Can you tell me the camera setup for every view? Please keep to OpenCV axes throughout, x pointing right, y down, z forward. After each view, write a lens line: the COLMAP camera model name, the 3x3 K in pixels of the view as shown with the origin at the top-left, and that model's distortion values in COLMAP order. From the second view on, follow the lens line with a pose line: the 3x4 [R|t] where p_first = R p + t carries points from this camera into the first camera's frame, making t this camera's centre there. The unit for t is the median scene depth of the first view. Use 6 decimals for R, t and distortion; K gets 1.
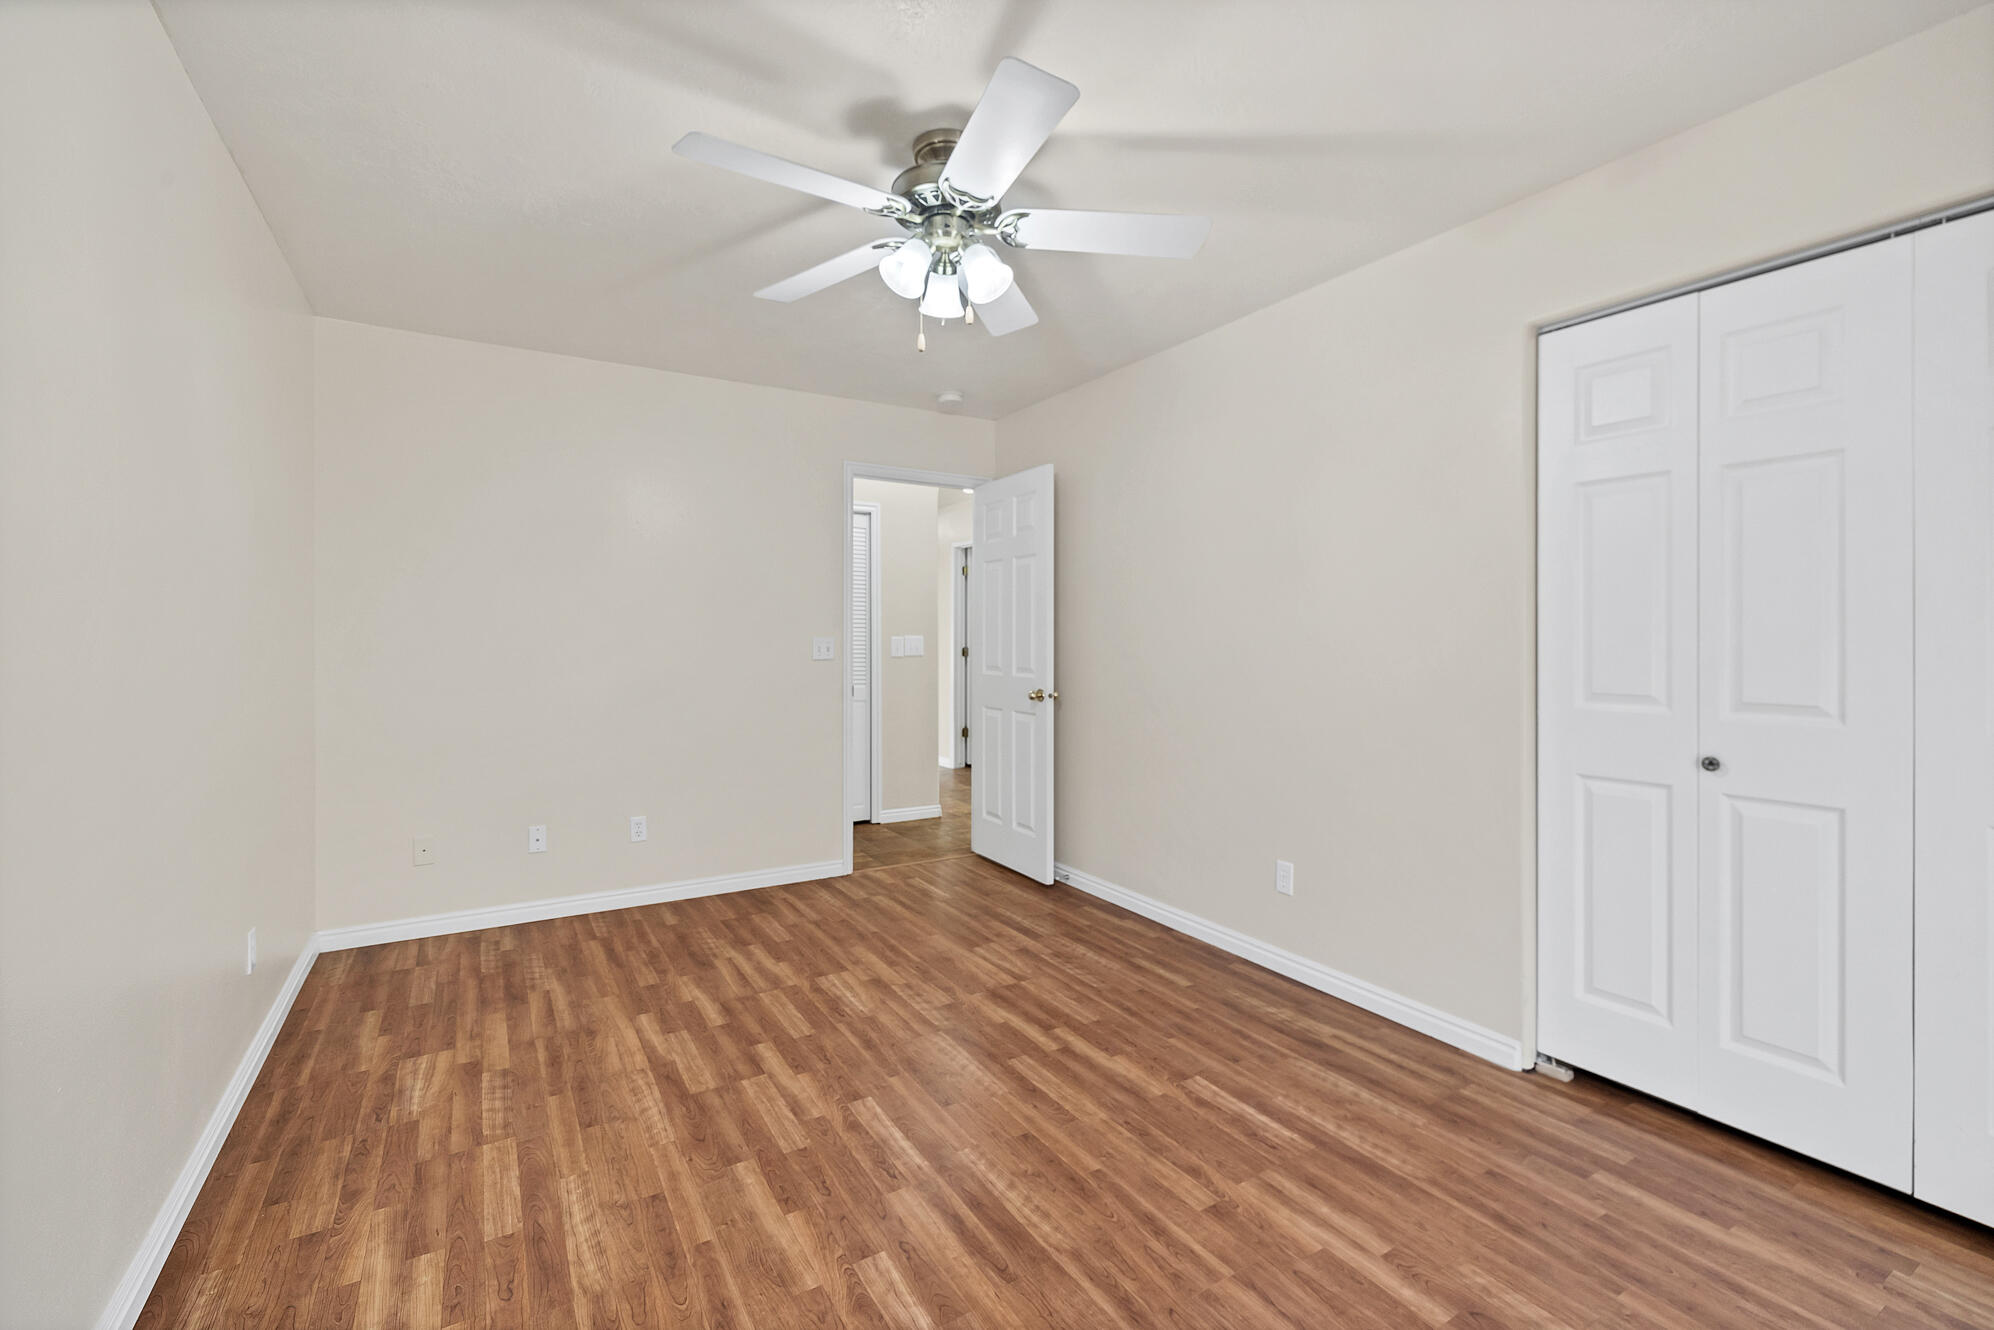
lens RADIAL K [[868.7, 0, 999.1], [0, 868.7, 648.9], [0, 0, 1]] dist [0.004778, -0.002118]
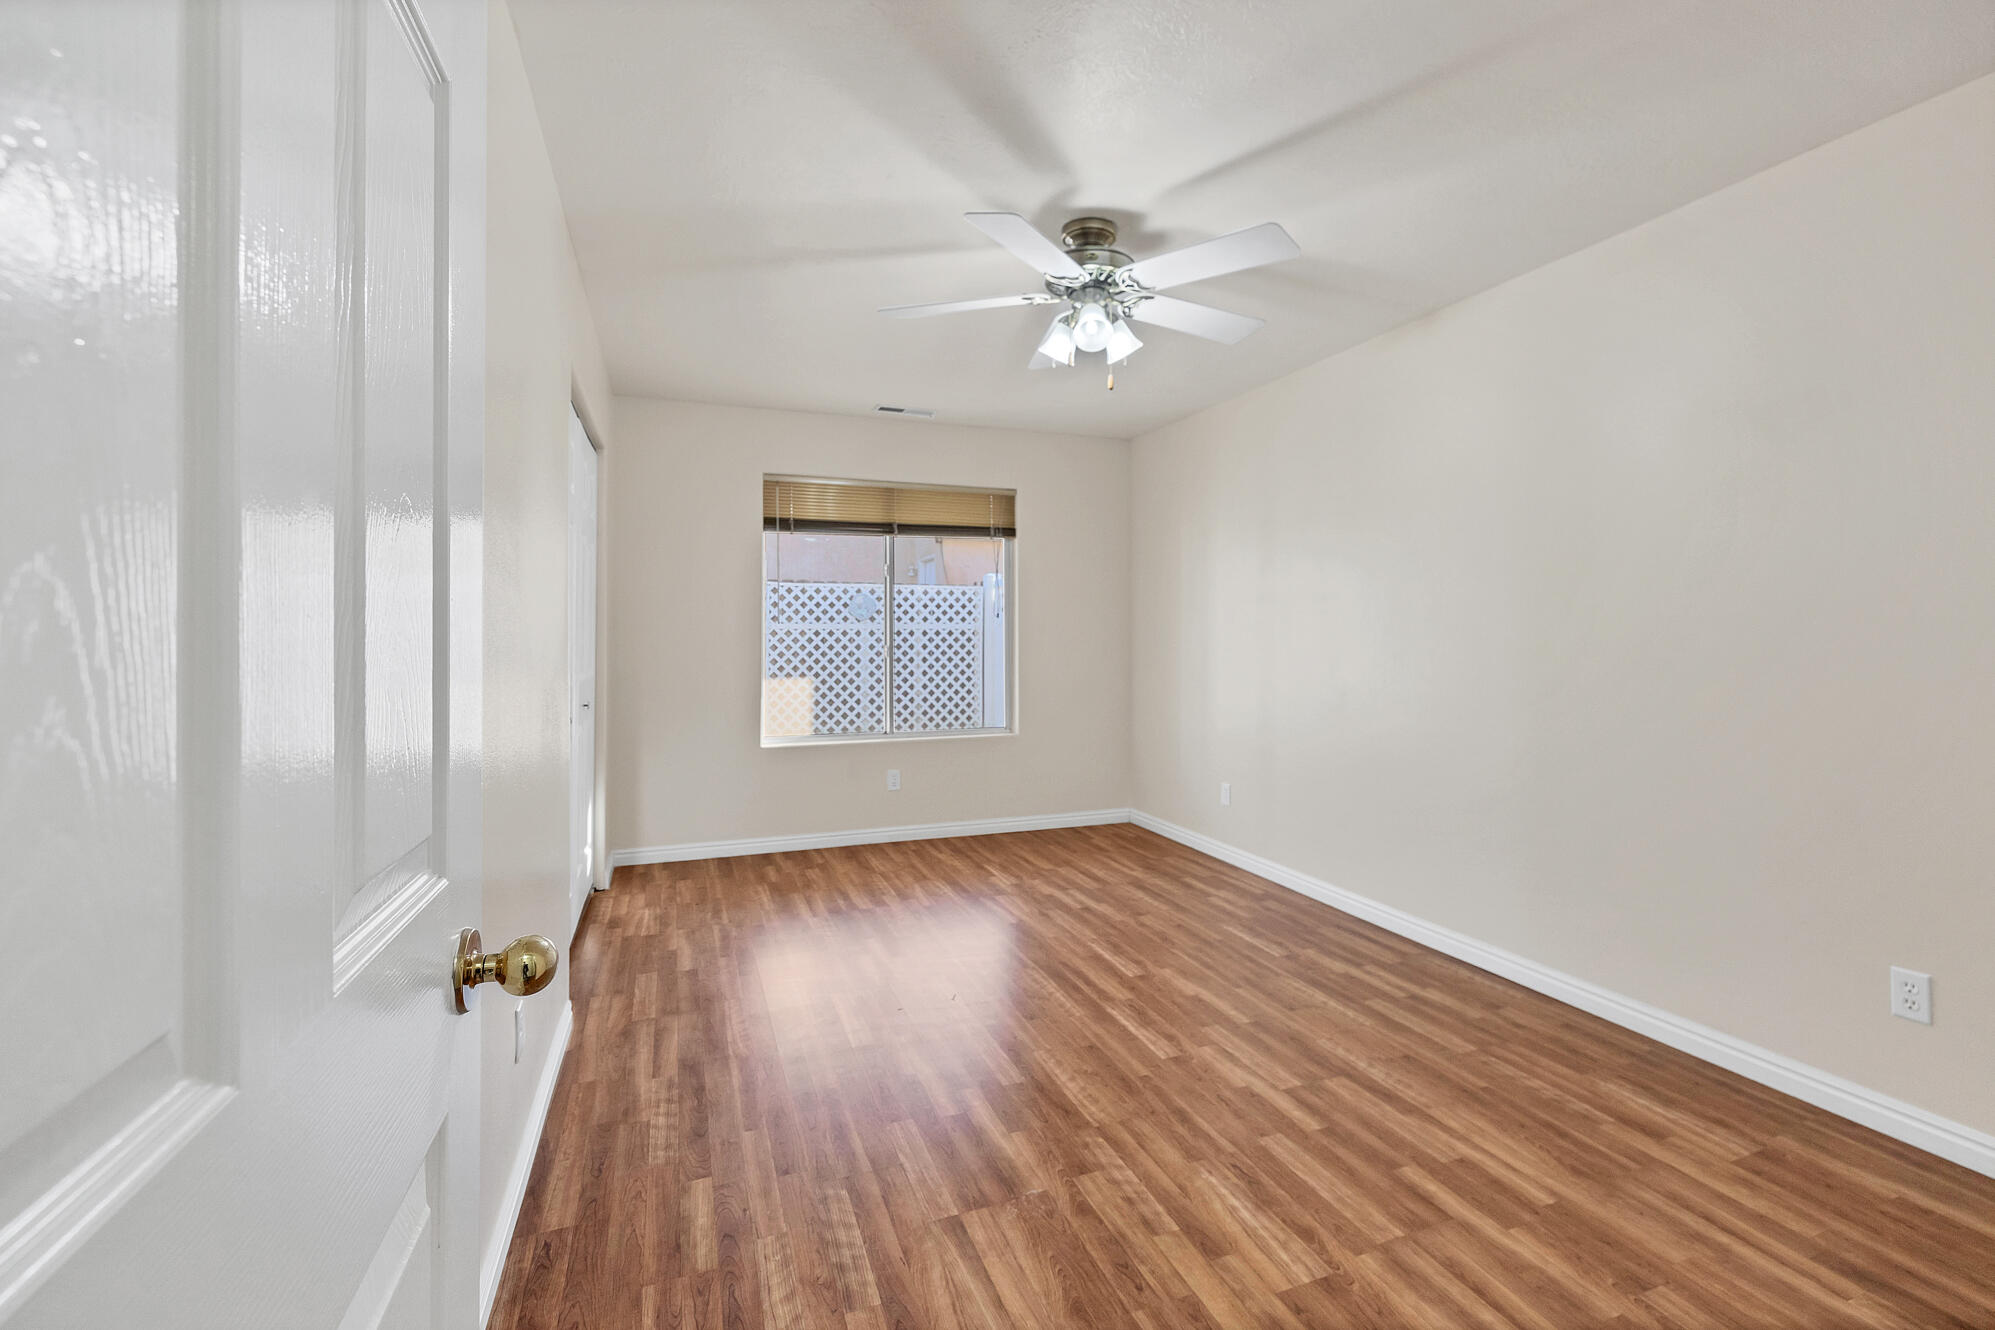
lens RADIAL K [[869.1, 0, 996.8], [0, 869.1, 649.3], [0, 0, 1]] dist [0.004778, -0.002118]
pose [[-0.981692, 0.001100, 0.190470, -0.134495], [0.006676, 0.999568, 0.028640, -0.019371], [-0.190356, 0.029387, -0.981275, 1.838219]]
